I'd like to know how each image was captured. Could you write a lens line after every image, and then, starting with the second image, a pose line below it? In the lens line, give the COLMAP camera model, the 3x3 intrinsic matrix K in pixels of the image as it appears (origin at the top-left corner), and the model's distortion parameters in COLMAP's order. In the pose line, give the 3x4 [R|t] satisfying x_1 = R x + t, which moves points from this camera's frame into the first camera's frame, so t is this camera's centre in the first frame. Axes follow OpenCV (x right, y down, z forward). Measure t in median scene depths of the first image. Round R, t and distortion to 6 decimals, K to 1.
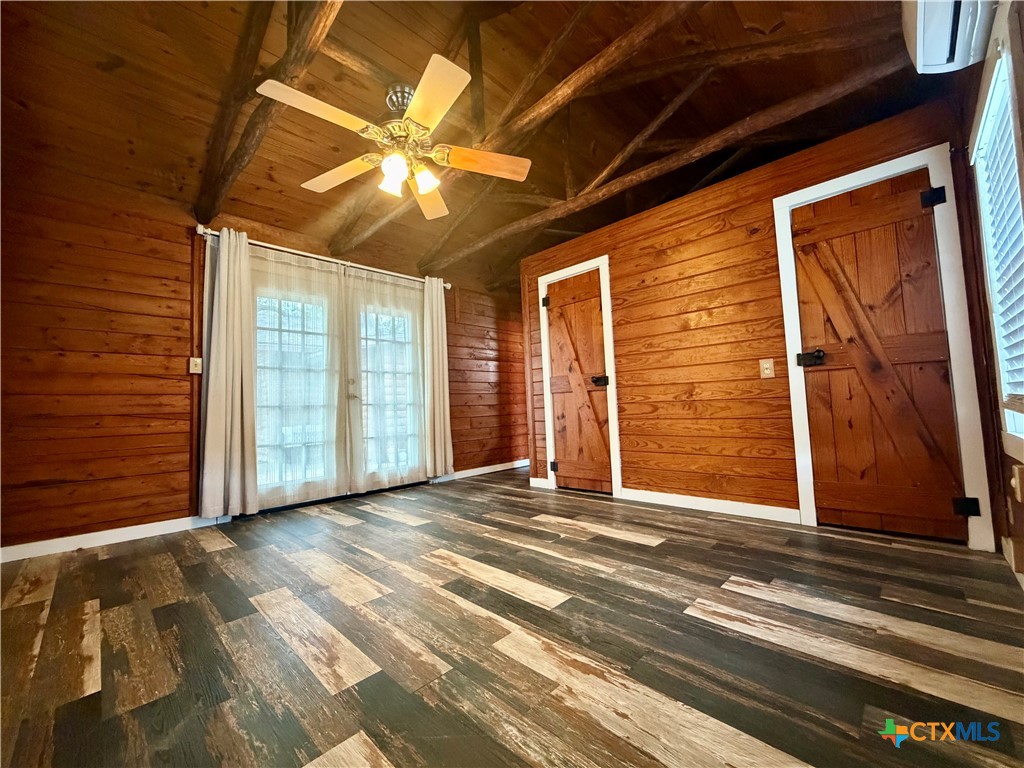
lens RADIAL K [[408.6, 0, 506.0], [0, 408.6, 382.4], [0, 0, 1]] dist [0.000161, 0.000339]
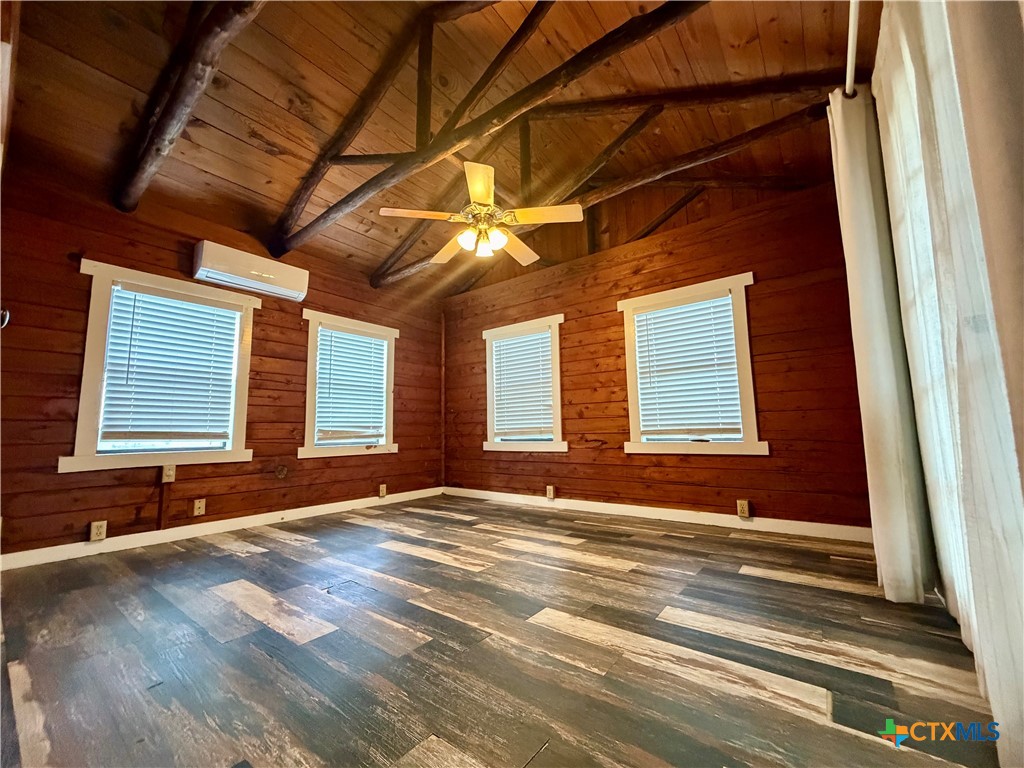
lens RADIAL K [[408.6, 0, 506.5], [0, 408.6, 385.8], [0, 0, 1]] dist [0.000161, 0.000339]
pose [[-0.991043, 0.038644, -0.127828, -0.114251], [0.060469, 0.983320, -0.171541, 0.147717], [0.119067, -0.177734, -0.976849, 1.834332]]
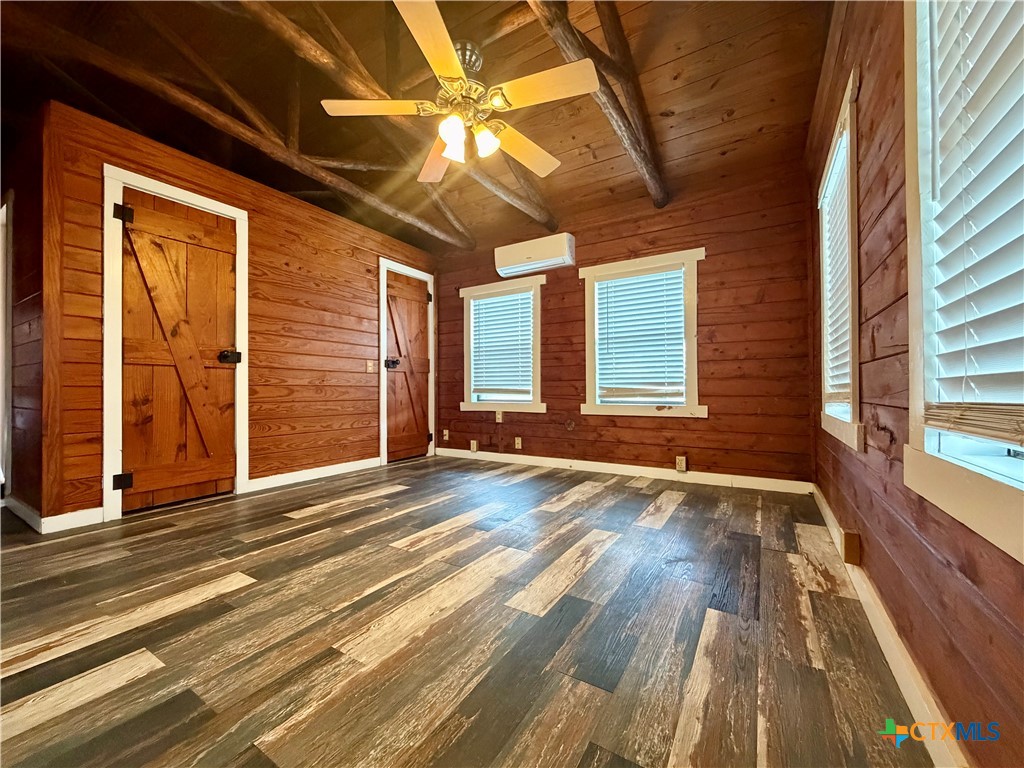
lens RADIAL K [[408.6, 0, 510.9], [0, 408.6, 384.1], [0, 0, 1]] dist [0.000161, 0.000339]
pose [[-0.229855, 0.051826, 0.971844, -0.984140], [-0.049500, 0.996666, -0.064858, 0.108396], [-0.971965, -0.063014, -0.226524, 0.898677]]
